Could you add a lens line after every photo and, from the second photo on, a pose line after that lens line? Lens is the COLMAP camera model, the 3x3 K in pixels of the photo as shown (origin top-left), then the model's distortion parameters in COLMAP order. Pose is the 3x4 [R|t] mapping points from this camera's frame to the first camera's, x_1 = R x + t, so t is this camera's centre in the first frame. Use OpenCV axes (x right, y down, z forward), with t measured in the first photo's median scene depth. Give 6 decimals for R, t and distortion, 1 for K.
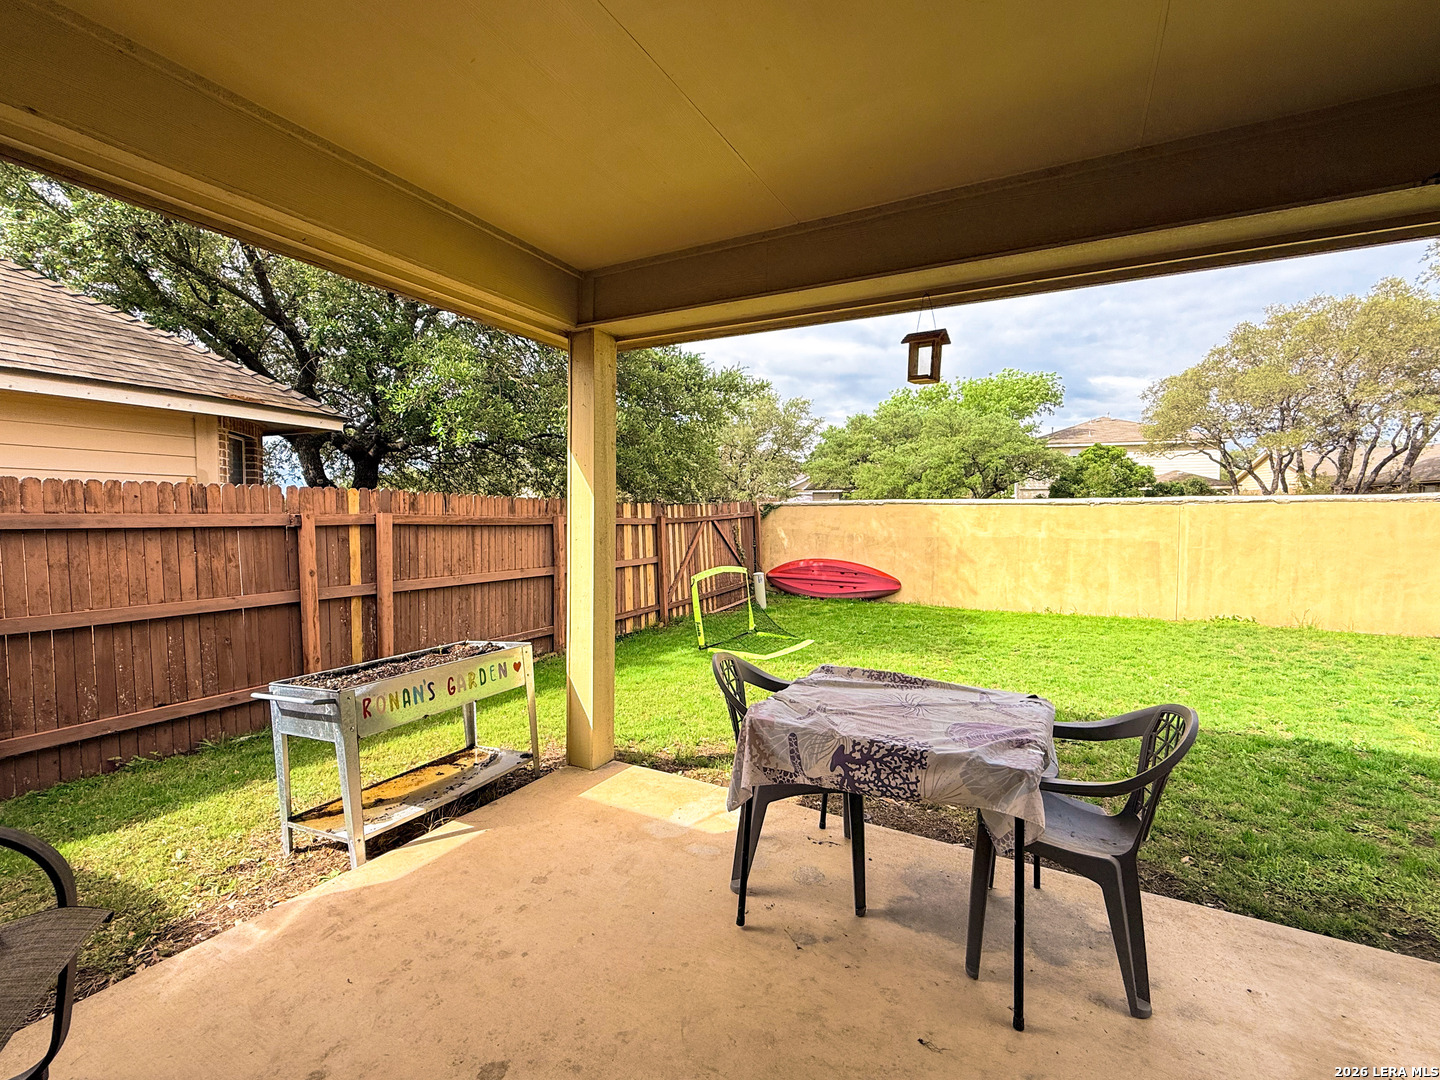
lens RADIAL K [[636.2, 0, 719.2], [0, 636.2, 539.6], [0, 0, 1]] dist [-0.001731, -0.000737]
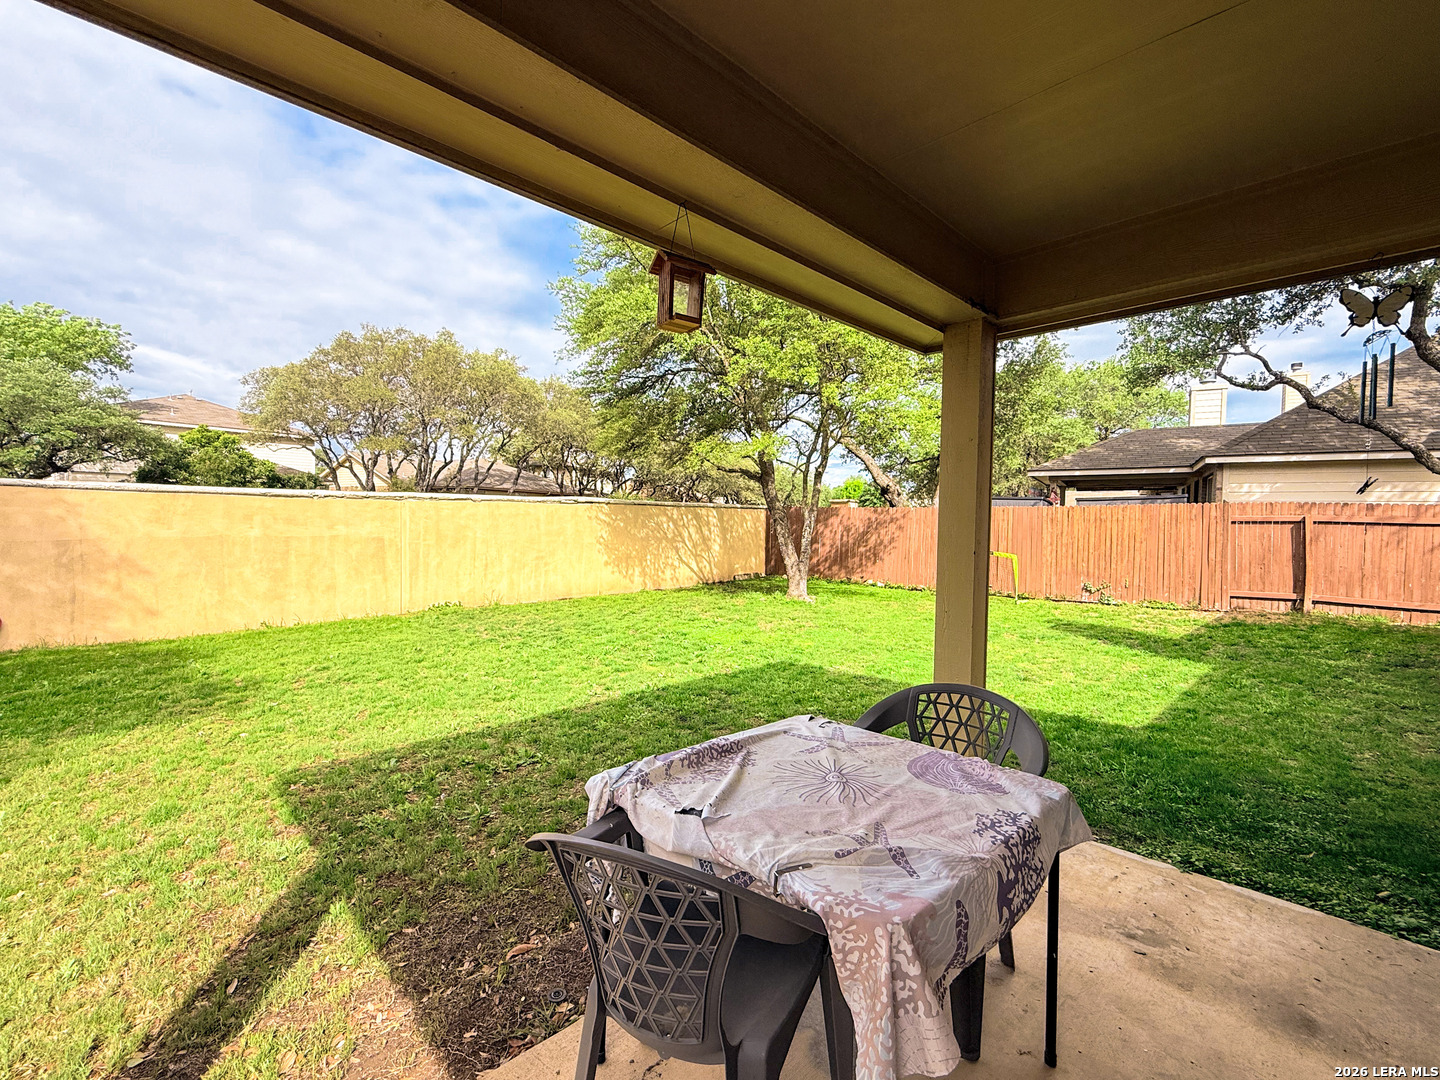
lens RADIAL K [[636.2, 0, 719.5], [0, 636.2, 539.9], [0, 0, 1]] dist [-0.001731, -0.000737]
pose [[0.292557, -0.032789, 0.955686, -0.094827], [0.021477, 0.999385, 0.027714, -0.008207], [-0.956007, 0.012417, 0.293081, 0.202301]]
